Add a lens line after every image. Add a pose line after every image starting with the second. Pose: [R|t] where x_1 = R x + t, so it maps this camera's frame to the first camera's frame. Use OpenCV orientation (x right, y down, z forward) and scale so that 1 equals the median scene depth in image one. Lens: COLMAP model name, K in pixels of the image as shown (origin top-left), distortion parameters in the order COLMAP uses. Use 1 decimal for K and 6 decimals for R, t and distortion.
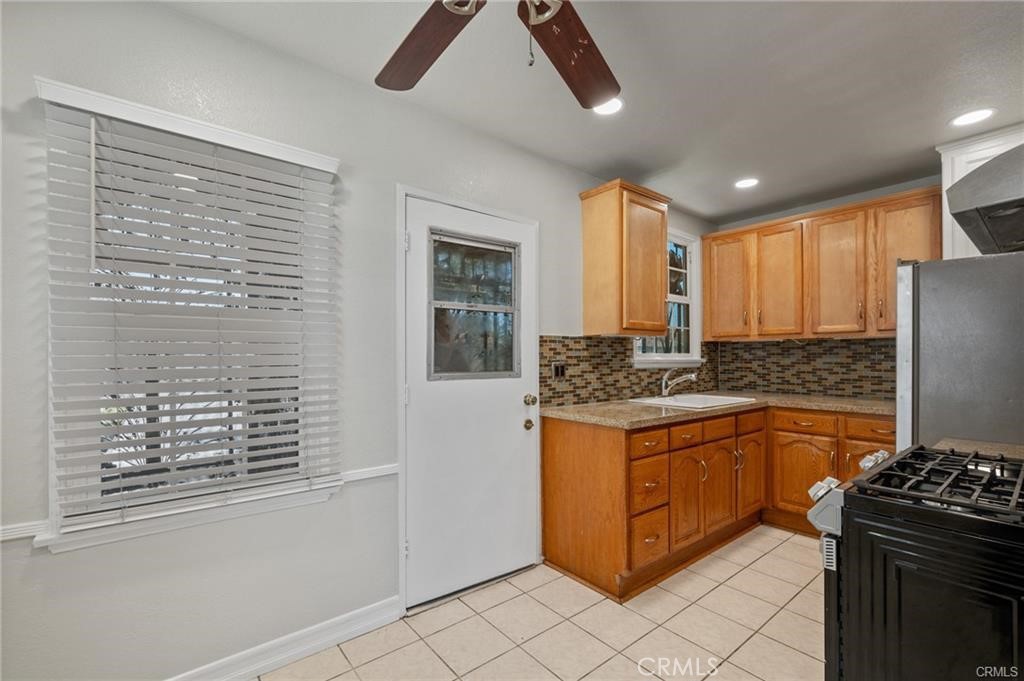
lens RADIAL K [[441.3, 0, 511.7], [0, 441.3, 354.4], [0, 0, 1]] dist [-0.001016, -0.000149]
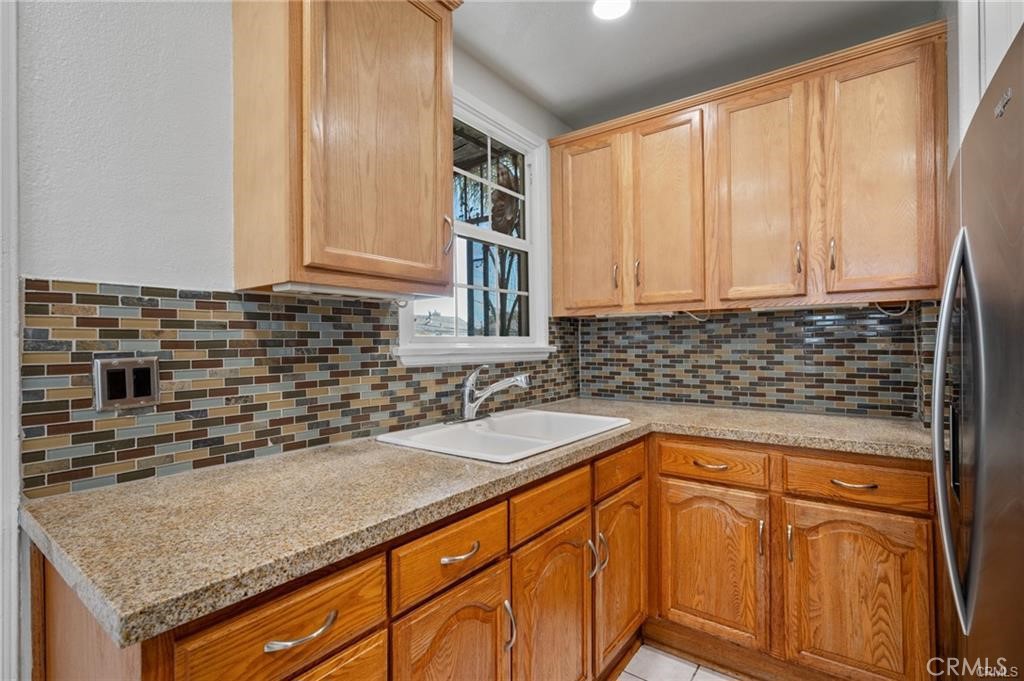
lens RADIAL K [[479.6, 0, 512.0], [0, 479.6, 340.5], [0, 0, 1]] dist [0.000465, 0.000055]
pose [[0.969619, -0.004145, 0.244585, 0.269422], [0.004629, 0.999988, -0.001403, 0.004347], [-0.244576, 0.002493, 0.969627, 0.466254]]
